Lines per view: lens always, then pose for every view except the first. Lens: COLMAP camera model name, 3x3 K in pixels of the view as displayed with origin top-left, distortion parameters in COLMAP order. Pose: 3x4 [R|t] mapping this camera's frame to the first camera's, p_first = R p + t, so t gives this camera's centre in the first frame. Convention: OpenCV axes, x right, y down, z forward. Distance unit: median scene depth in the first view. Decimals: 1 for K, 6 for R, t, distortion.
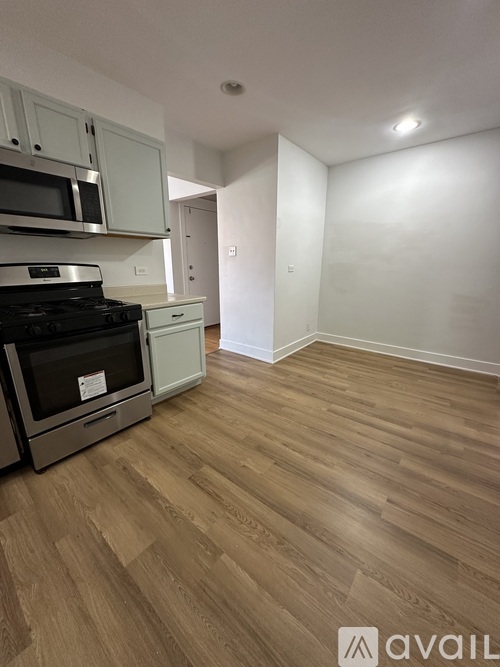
lens RADIAL K [[264.0, 0, 250.0], [0, 264.0, 333.5], [0, 0, 1]] dist [0.000060, 0.000084]
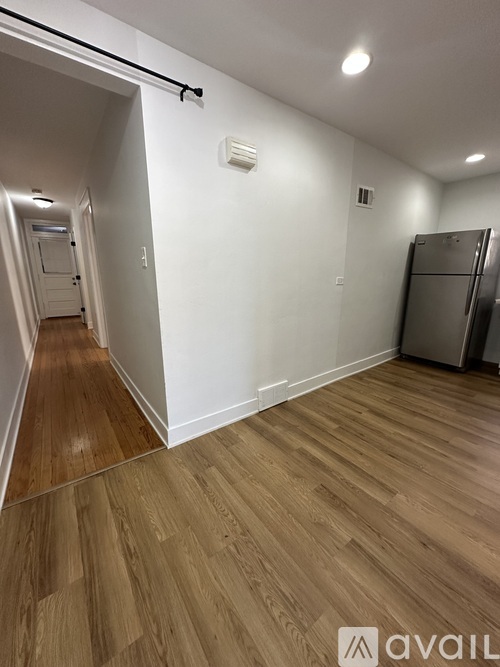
lens RADIAL K [[264.0, 0, 250.0], [0, 264.0, 333.5], [0, 0, 1]] dist [0.000060, 0.000084]
pose [[-0.967515, -0.061434, 0.245235, 0.612496], [0.062006, 0.882736, 0.465761, -0.486429], [-0.245091, 0.465837, -0.850251, 1.760691]]
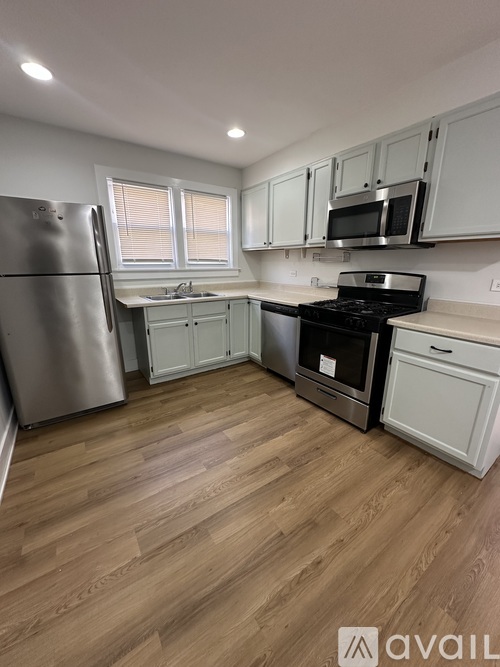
lens RADIAL K [[264.0, 0, 250.0], [0, 264.0, 333.5], [0, 0, 1]] dist [0.000060, 0.000084]
pose [[-0.280942, 0.249585, -0.926703, 0.616507], [-0.248031, 0.913907, 0.321333, -0.247622], [0.927120, 0.320128, -0.194850, 0.767754]]
